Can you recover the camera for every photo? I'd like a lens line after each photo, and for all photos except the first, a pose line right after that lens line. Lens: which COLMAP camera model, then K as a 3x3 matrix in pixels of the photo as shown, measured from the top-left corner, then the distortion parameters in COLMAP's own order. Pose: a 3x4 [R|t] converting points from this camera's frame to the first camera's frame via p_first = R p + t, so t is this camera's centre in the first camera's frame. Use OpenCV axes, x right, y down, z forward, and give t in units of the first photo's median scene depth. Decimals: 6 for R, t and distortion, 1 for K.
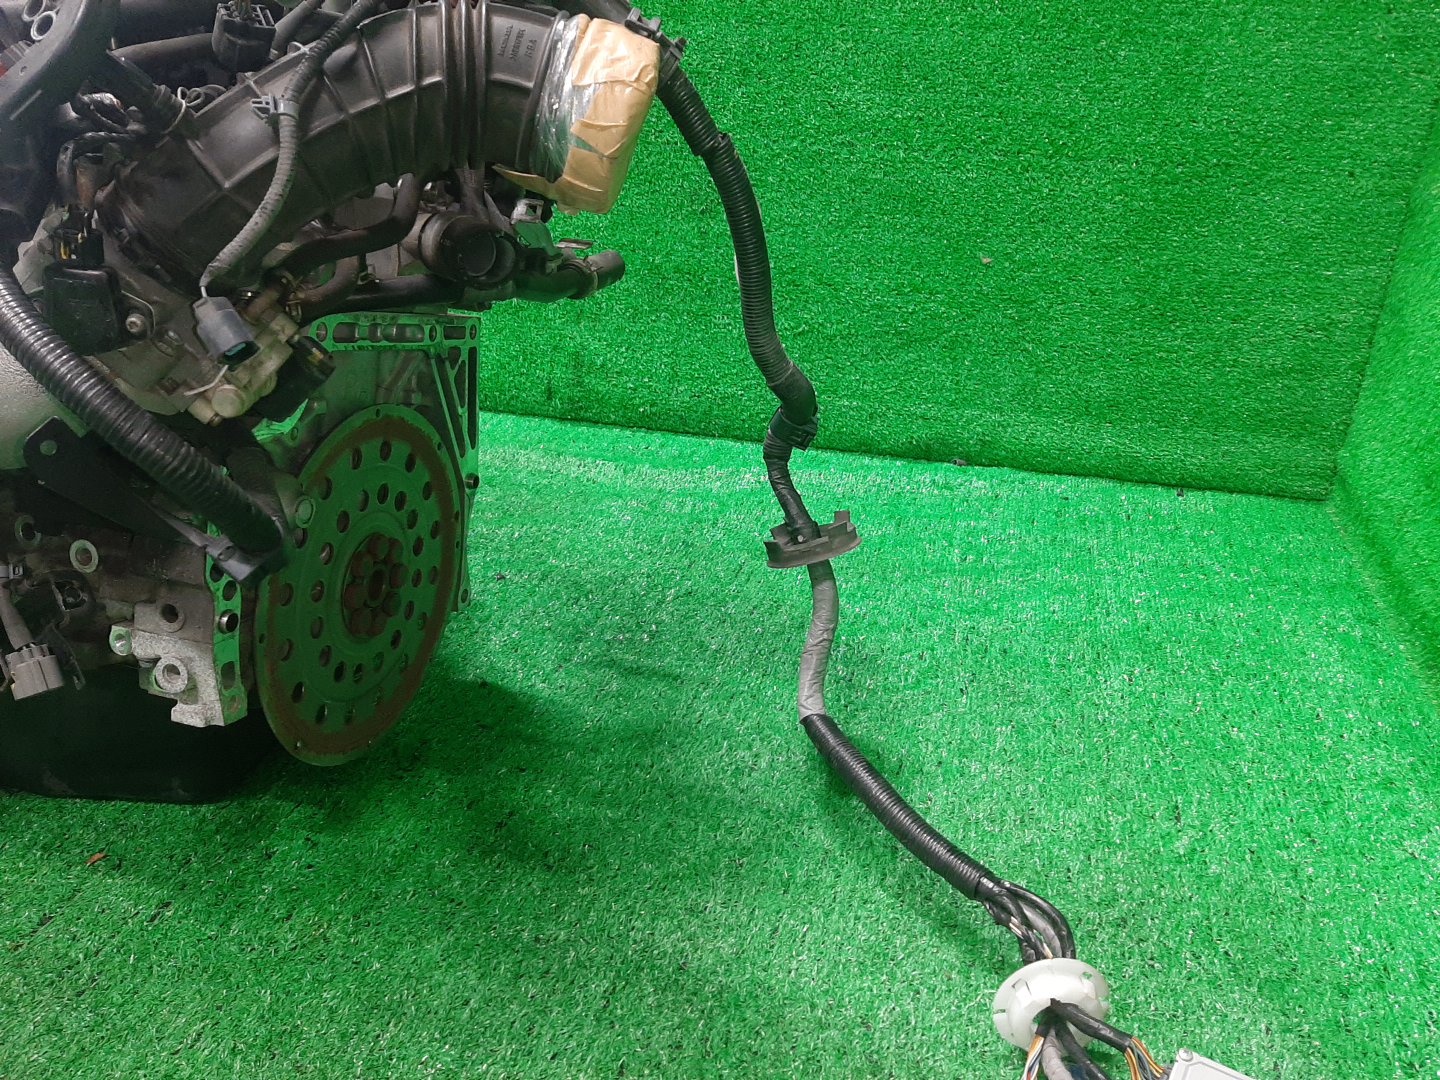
lens RADIAL K [[1190.6, 0, 720.3], [0, 1190.6, 489.5], [0, 0, 1]] dist [0.000176, 0.003464]
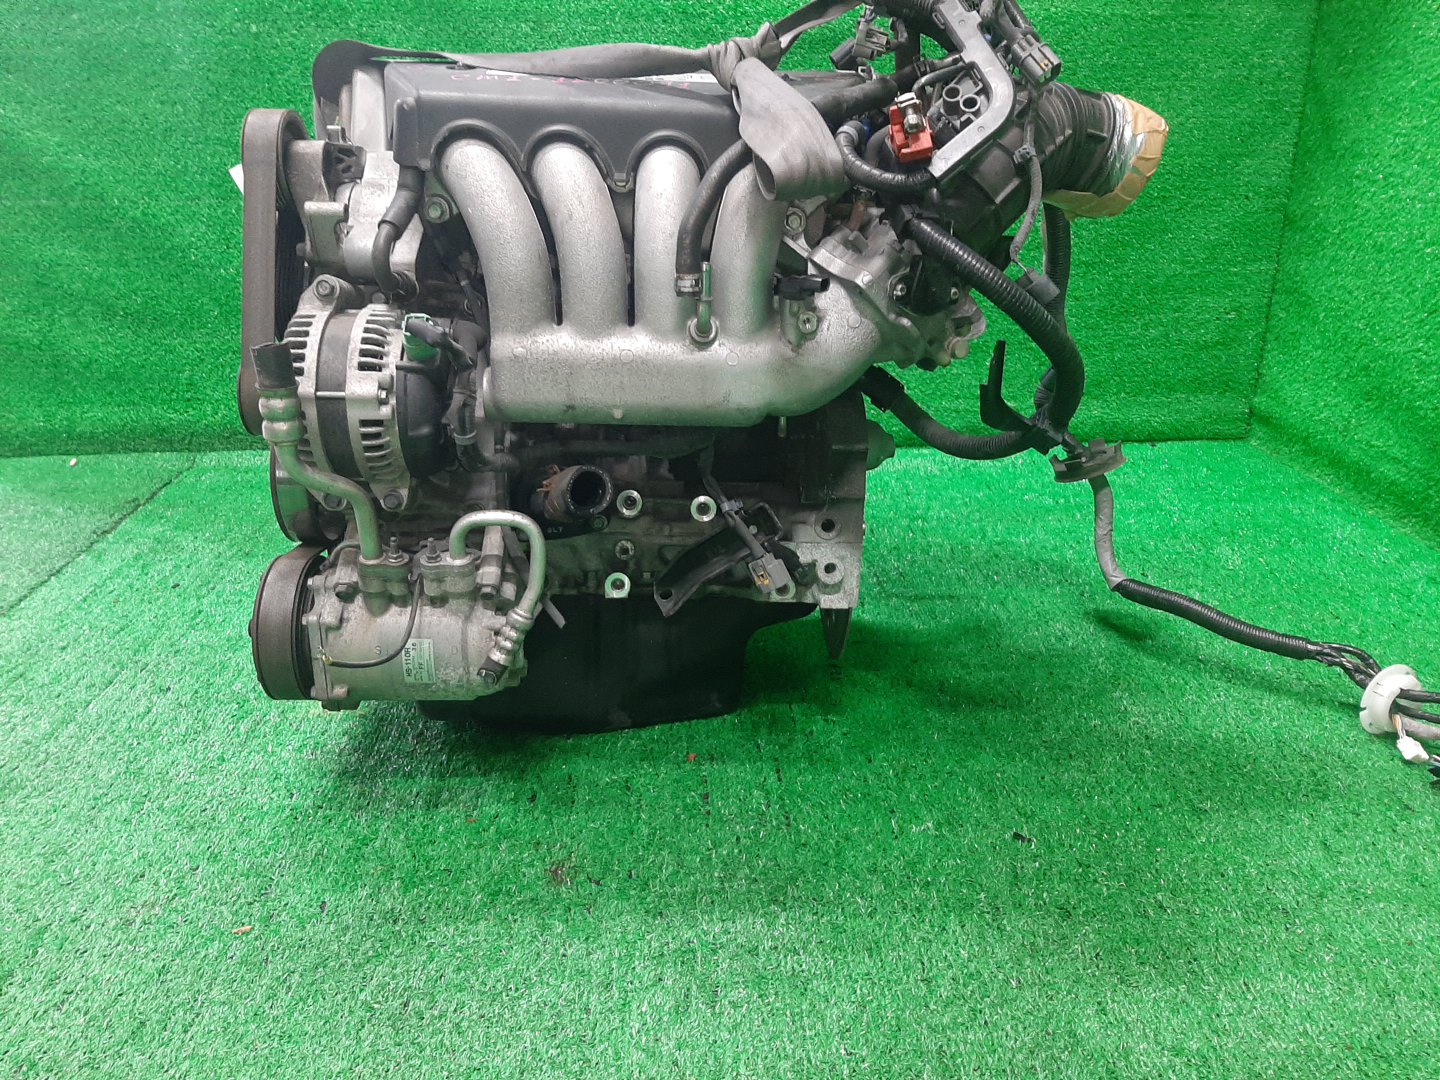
lens RADIAL K [[1190.6, 0, 720.3], [0, 1190.6, 489.5], [0, 0, 1]] dist [0.000176, 0.003464]
pose [[0.955401, -0.122165, 0.268858, -0.457256], [0.140980, 0.988659, -0.051748, 0.056176], [-0.259487, 0.087343, 0.961789, -0.145132]]
